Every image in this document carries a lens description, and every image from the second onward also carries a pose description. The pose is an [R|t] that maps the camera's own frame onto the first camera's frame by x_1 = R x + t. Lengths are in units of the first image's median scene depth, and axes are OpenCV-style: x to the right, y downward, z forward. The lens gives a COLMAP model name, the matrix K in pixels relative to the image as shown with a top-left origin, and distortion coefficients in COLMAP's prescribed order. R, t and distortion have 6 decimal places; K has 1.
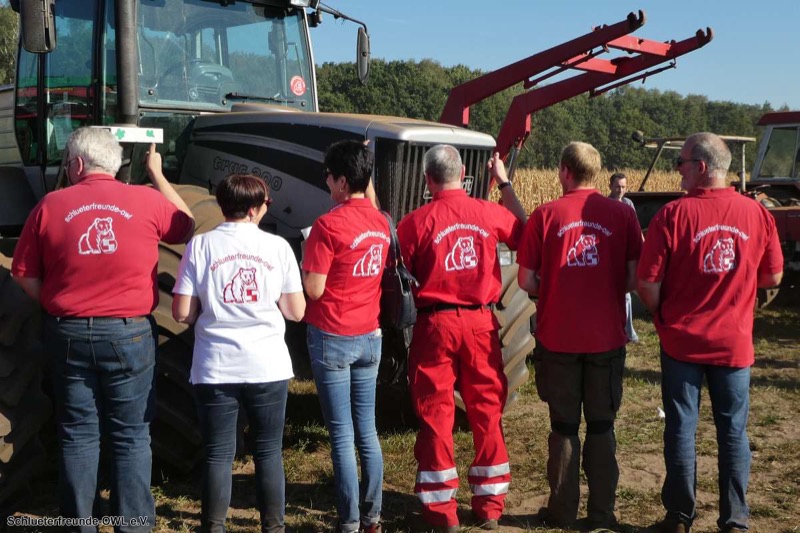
lens RADIAL K [[1204.9, 0, 400.9], [0, 1204.9, 262.3], [0, 0, 1]] dist [0.006112, 0.000000]
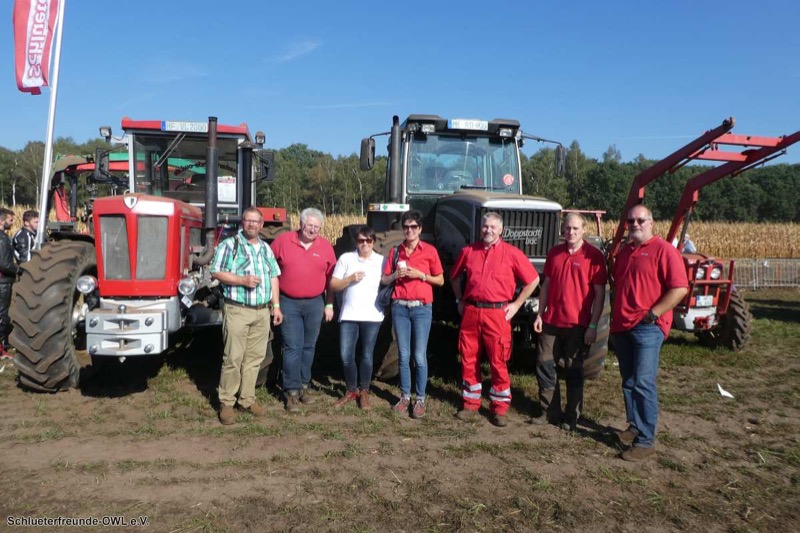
lens RADIAL K [[567.9, 0, 399.6], [0, 567.9, 270.2], [0, 0, 1]] dist [0.003955, 0.002914]
pose [[0.809863, 0.043131, -0.585031, 0.267655], [-0.044231, 0.998944, 0.012416, -0.009283], [0.584949, 0.015822, 0.810916, 0.176097]]
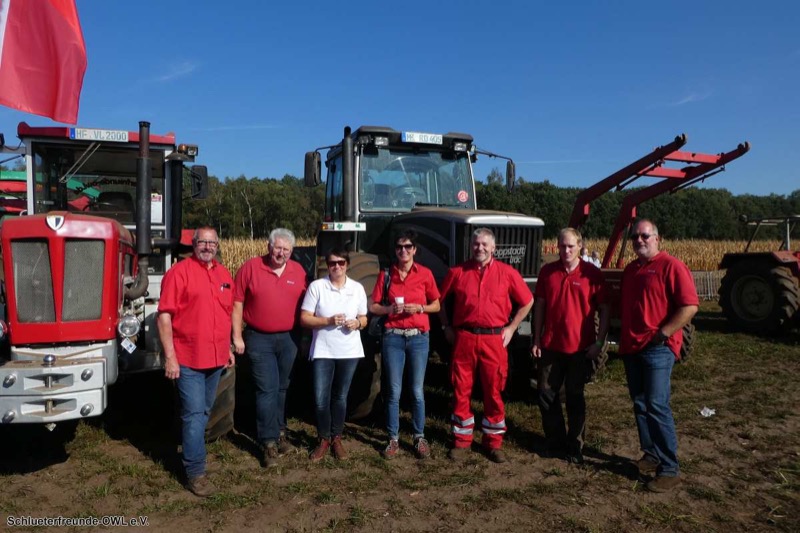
lens RADIAL K [[567.9, 0, 400.4], [0, 567.9, 272.8], [0, 0, 1]] dist [0.003955, 0.002914]
pose [[0.906565, -0.002388, -0.422060, 0.165314], [-0.009976, 0.999583, -0.027082, -0.009527], [0.421949, 0.028762, 0.906163, 0.187939]]
